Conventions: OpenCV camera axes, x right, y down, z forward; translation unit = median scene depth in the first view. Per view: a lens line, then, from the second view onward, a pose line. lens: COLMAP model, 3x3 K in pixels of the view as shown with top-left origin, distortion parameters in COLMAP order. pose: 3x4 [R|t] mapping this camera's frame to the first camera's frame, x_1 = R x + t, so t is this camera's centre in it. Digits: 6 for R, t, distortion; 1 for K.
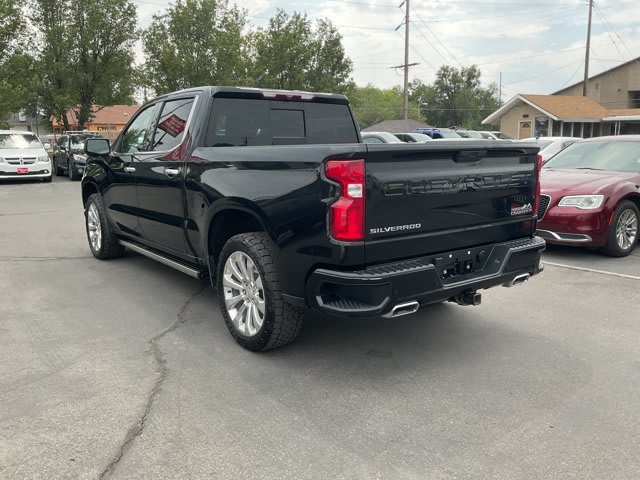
lens RADIAL K [[532.8, 0, 320.0], [0, 532.8, 240.0], [0, 0, 1]] dist [0.052649, -0.096952]
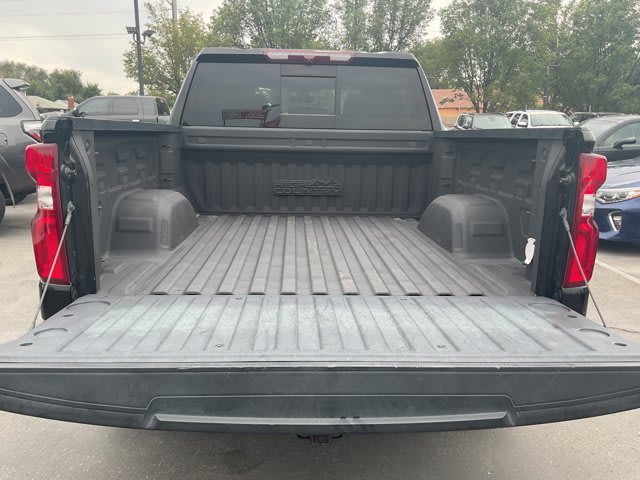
lens RADIAL K [[529.0, 0, 317.9], [0, 529.0, 237.1], [0, 0, 1]] dist [0.066260, -0.115964]
pose [[0.825665, 0.137515, -0.547144, 0.381017], [-0.124117, 0.990353, 0.061609, -0.074392], [0.550338, 0.017041, 0.834768, 0.411752]]
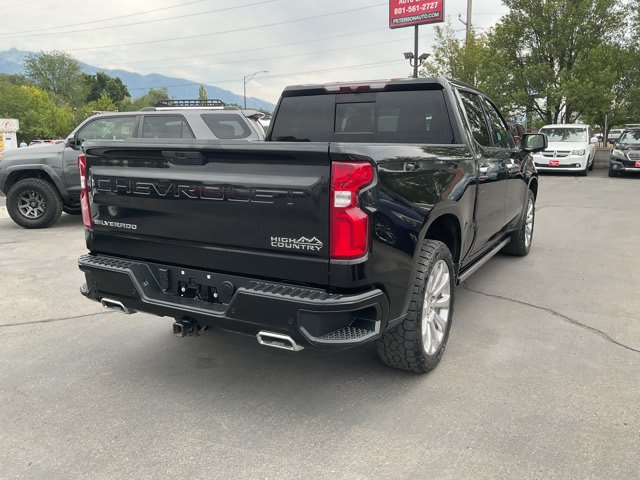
lens RADIAL K [[532.8, 0, 320.0], [0, 532.8, 240.0], [0, 0, 1]] dist [0.052649, -0.096952]
pose [[0.407992, 0.178408, -0.895385, 0.782878], [-0.166623, 0.978801, 0.119105, -0.114906], [0.897652, 0.100598, 0.429069, 0.586431]]
